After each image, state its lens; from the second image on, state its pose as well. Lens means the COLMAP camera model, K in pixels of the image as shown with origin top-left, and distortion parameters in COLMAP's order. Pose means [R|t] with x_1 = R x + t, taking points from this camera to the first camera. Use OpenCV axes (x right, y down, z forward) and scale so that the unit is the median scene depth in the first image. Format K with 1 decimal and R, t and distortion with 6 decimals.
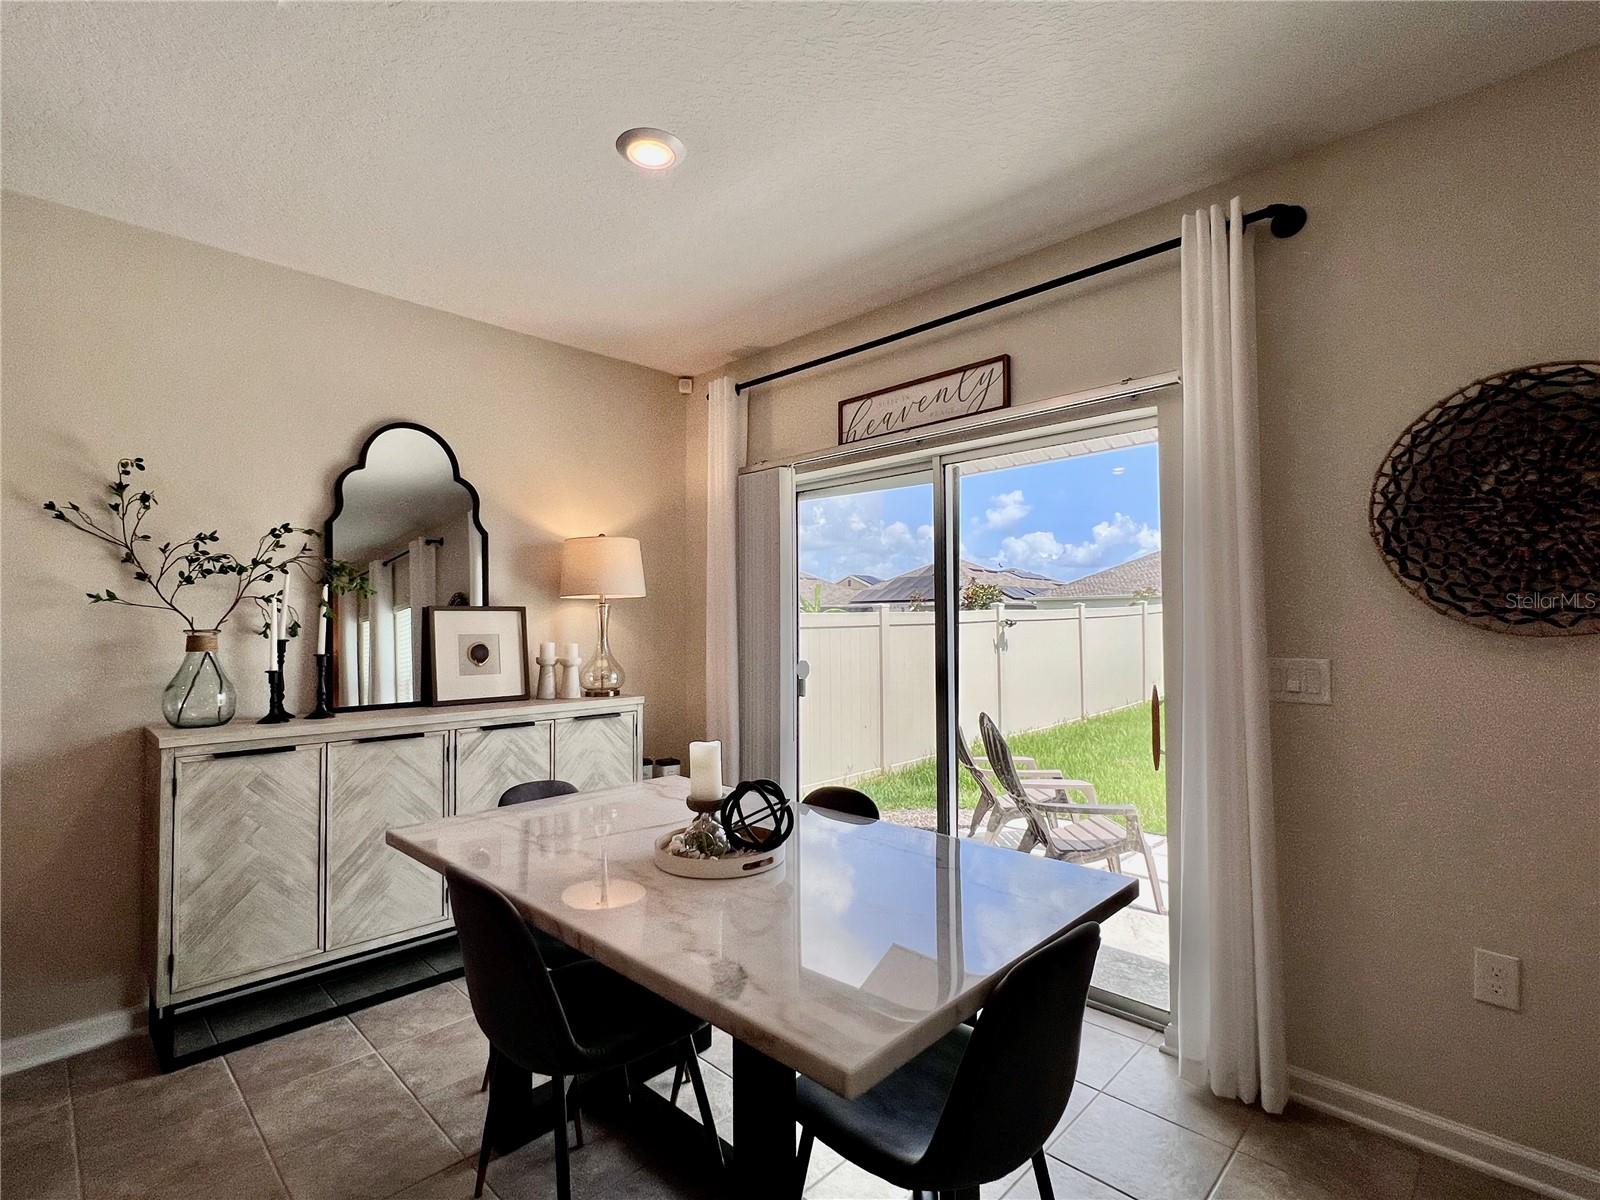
lens RADIAL K [[762.7, 0, 794.2], [0, 762.7, 602.9], [0, 0, 1]] dist [-0.007612, 0.003031]
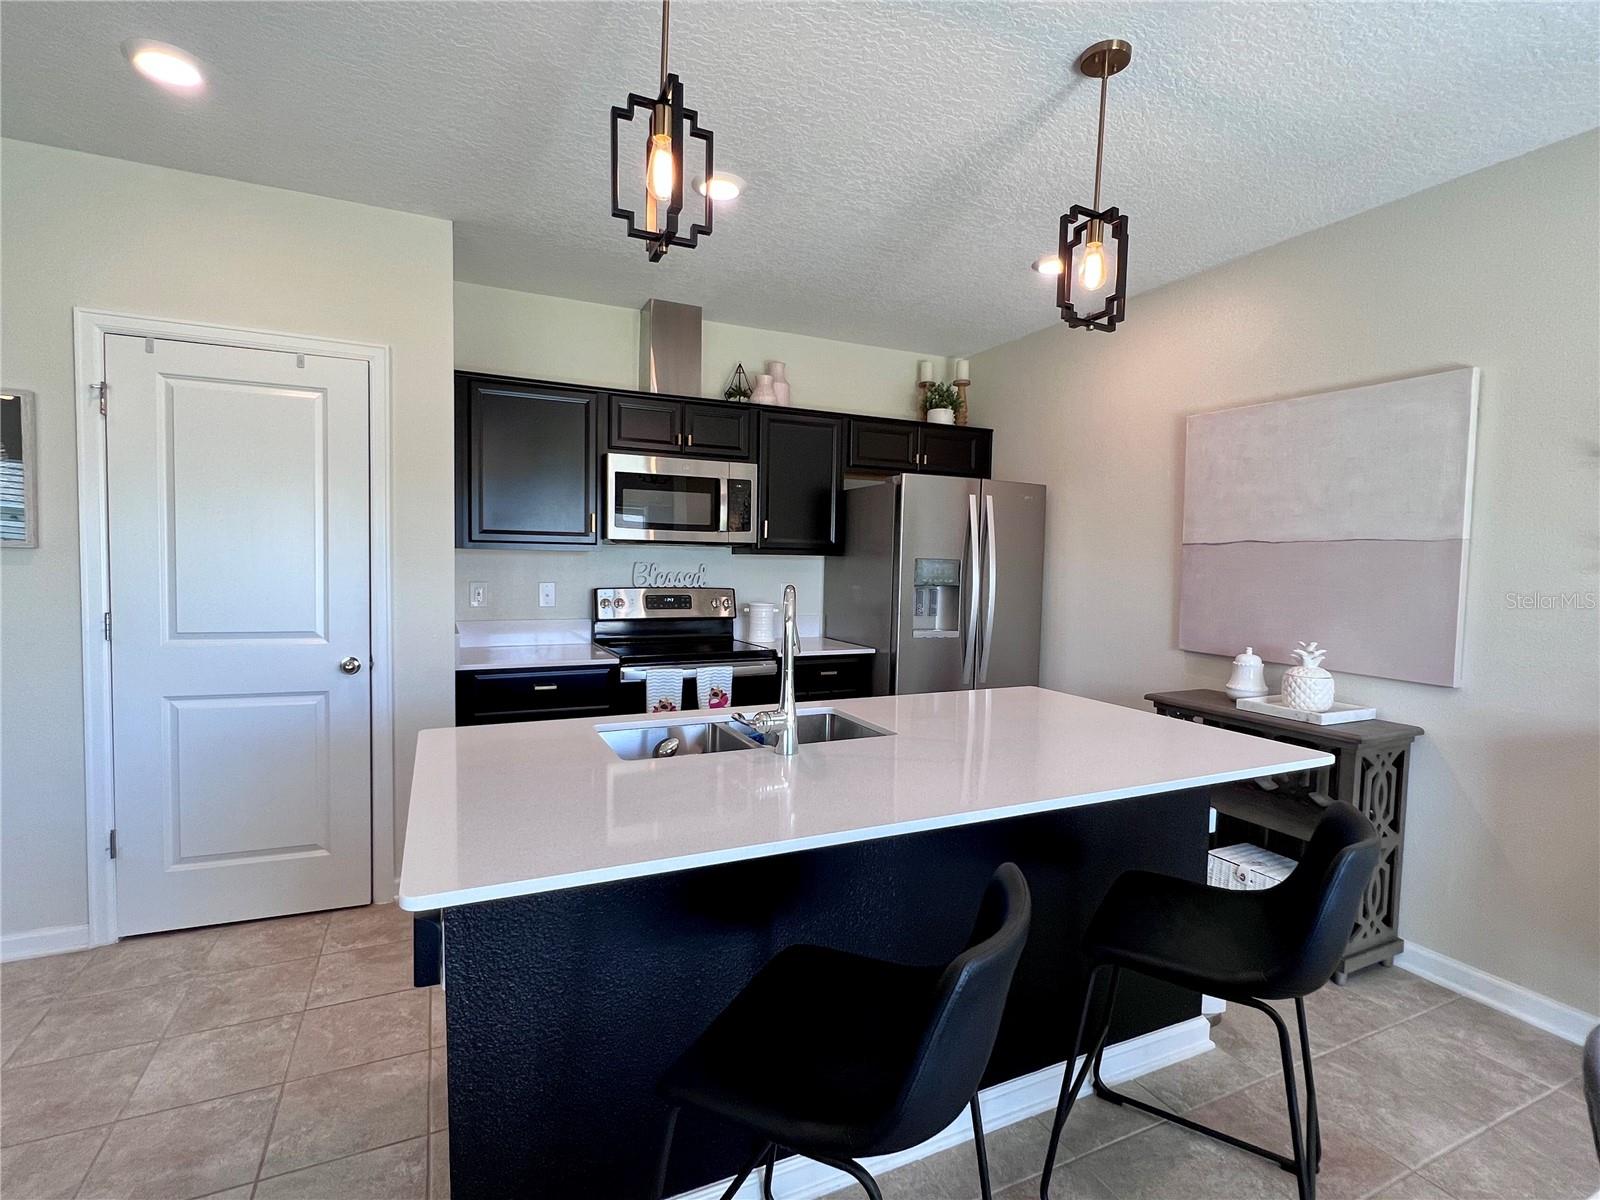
lens RADIAL K [[762.7, 0, 795.7], [0, 762.7, 599.1], [0, 0, 1]] dist [-0.007612, 0.003031]
pose [[-0.348879, 0.047811, -0.935947, 0.204296], [0.008309, 0.998816, 0.047926, -0.009470], [0.937131, 0.008944, -0.348863, 0.358540]]
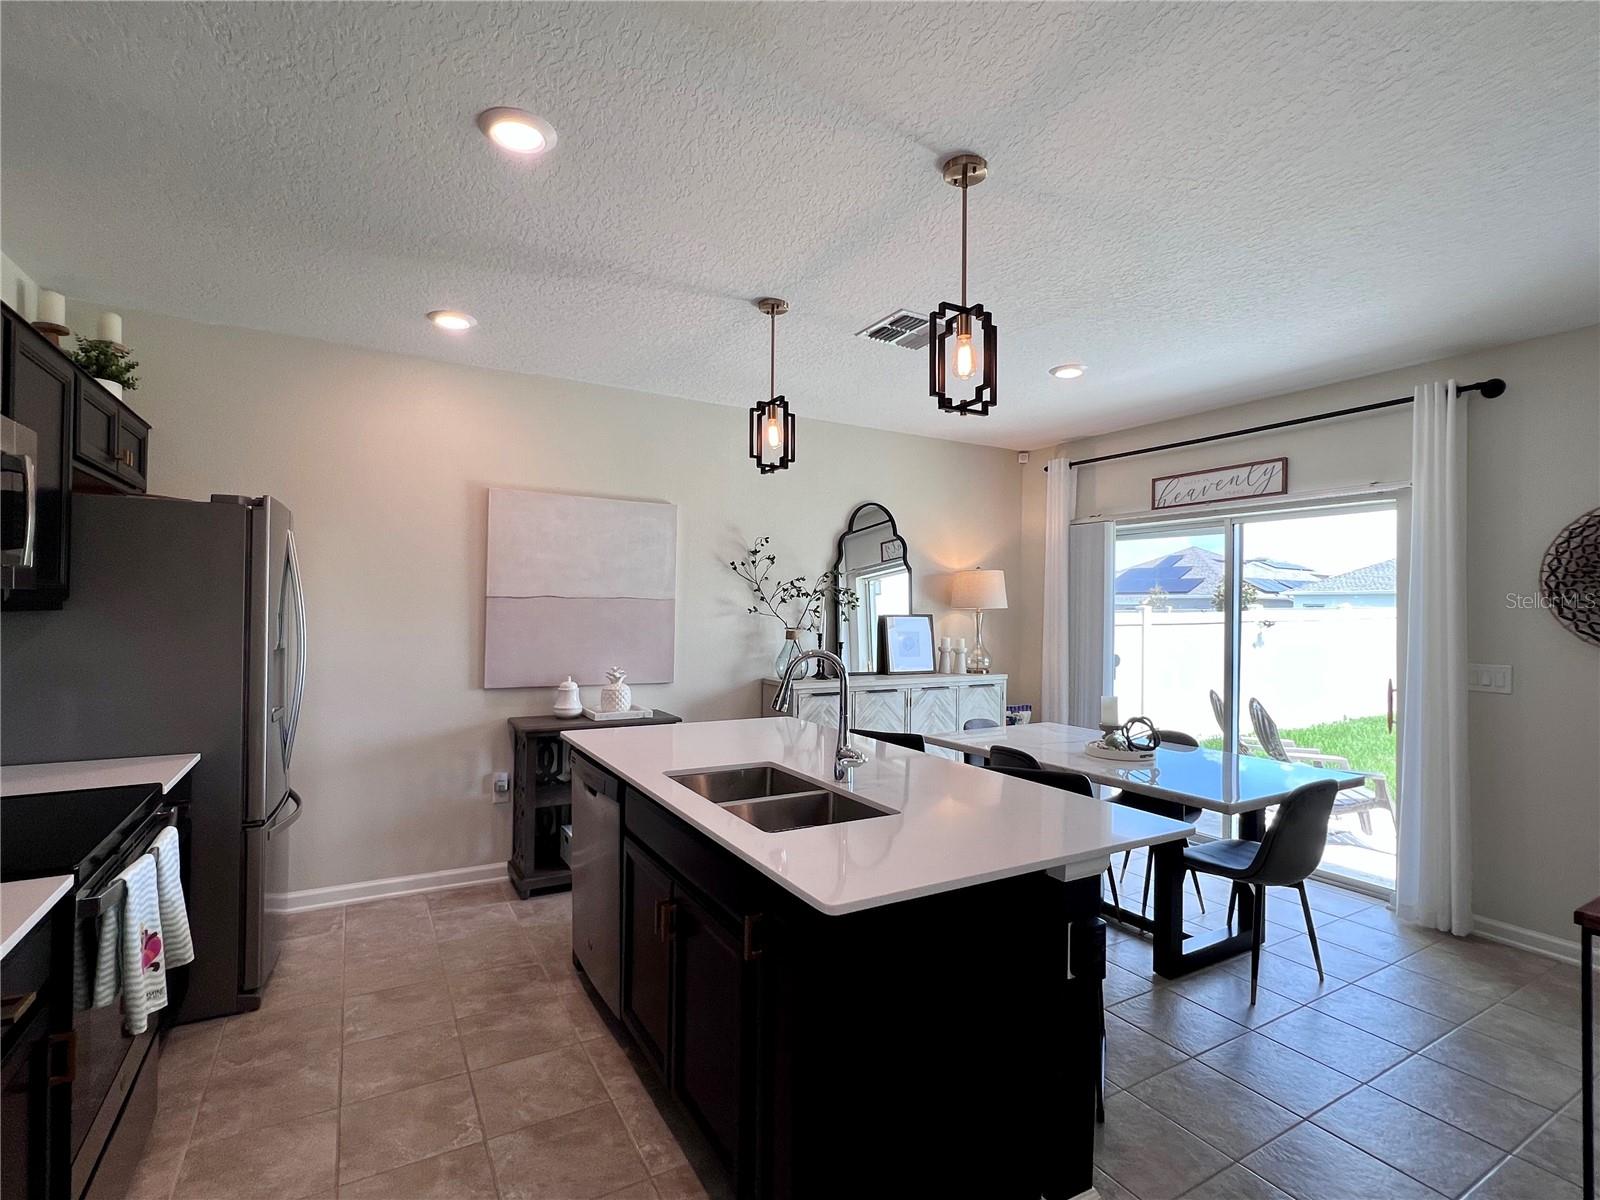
lens RADIAL K [[762.7, 0, 796.8], [0, 762.7, 604.6], [0, 0, 1]] dist [-0.007612, 0.003031]
pose [[0.963736, 0.016117, -0.266371, -0.267581], [-0.010917, 0.999720, 0.020989, -0.059256], [0.266635, -0.017320, 0.963642, -0.773145]]
